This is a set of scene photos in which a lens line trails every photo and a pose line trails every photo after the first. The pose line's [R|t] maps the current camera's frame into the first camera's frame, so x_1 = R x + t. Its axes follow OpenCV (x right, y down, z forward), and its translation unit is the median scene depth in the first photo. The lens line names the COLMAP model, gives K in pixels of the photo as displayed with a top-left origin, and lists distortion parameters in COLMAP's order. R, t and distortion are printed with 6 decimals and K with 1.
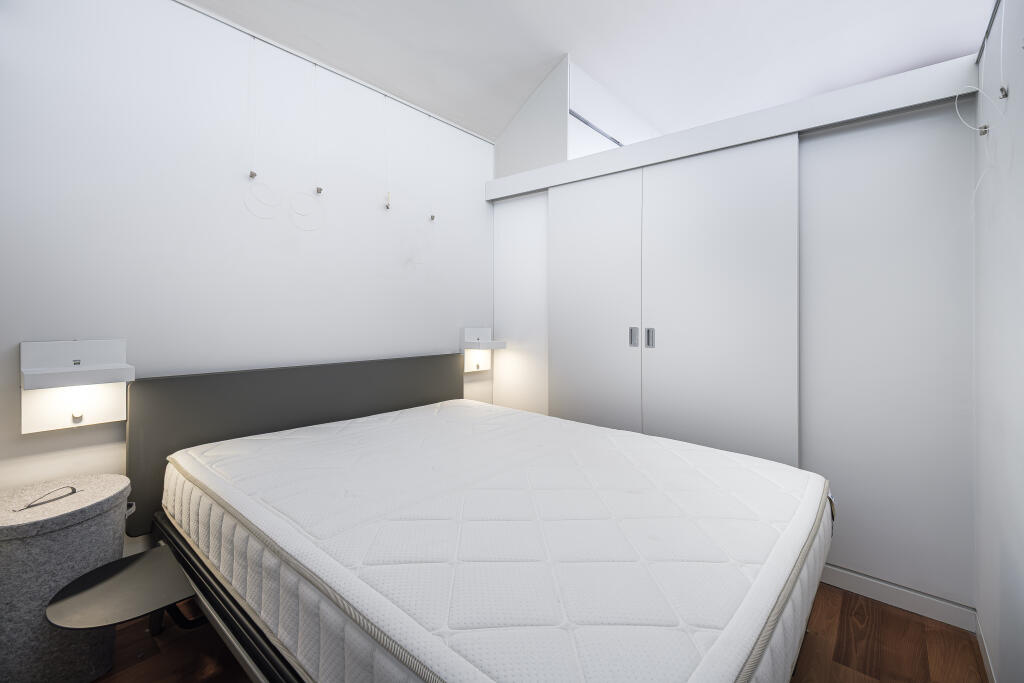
lens RADIAL K [[435.9, 0, 512.3], [0, 435.9, 325.2], [0, 0, 1]] dist [-0.000250, 0.000142]
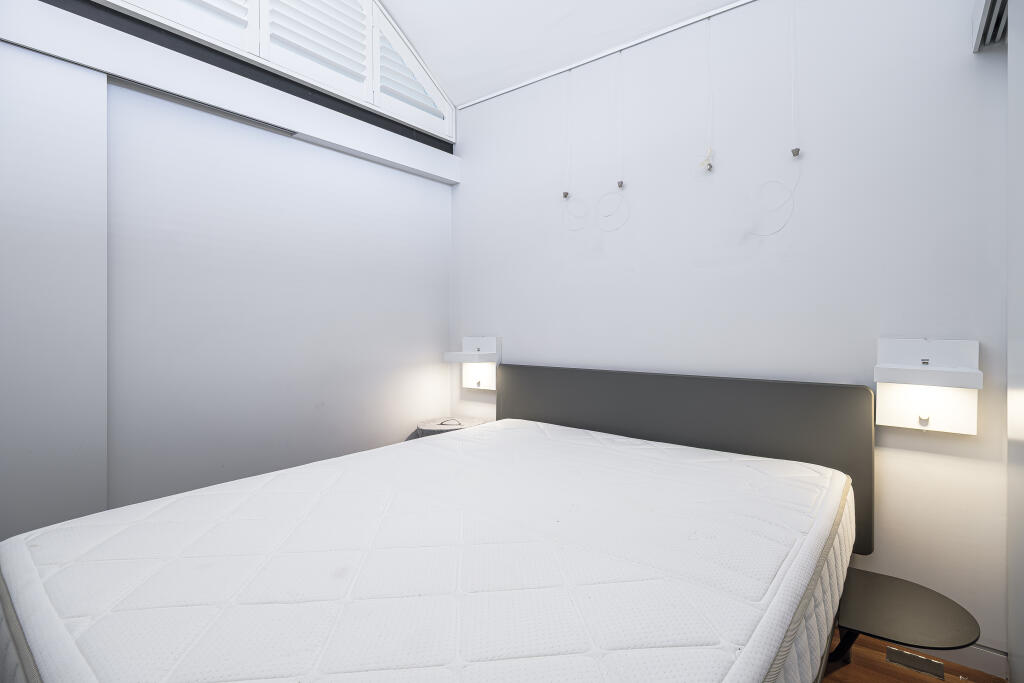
lens RADIAL K [[496.9, 0, 517.5], [0, 496.9, 323.3], [0, 0, 1]] dist [-0.001859, -0.000355]
pose [[0.036339, 0.005255, -0.999326, 0.538460], [-0.003913, 0.999979, 0.005116, -0.014912], [0.999332, 0.003724, 0.036359, 0.655097]]
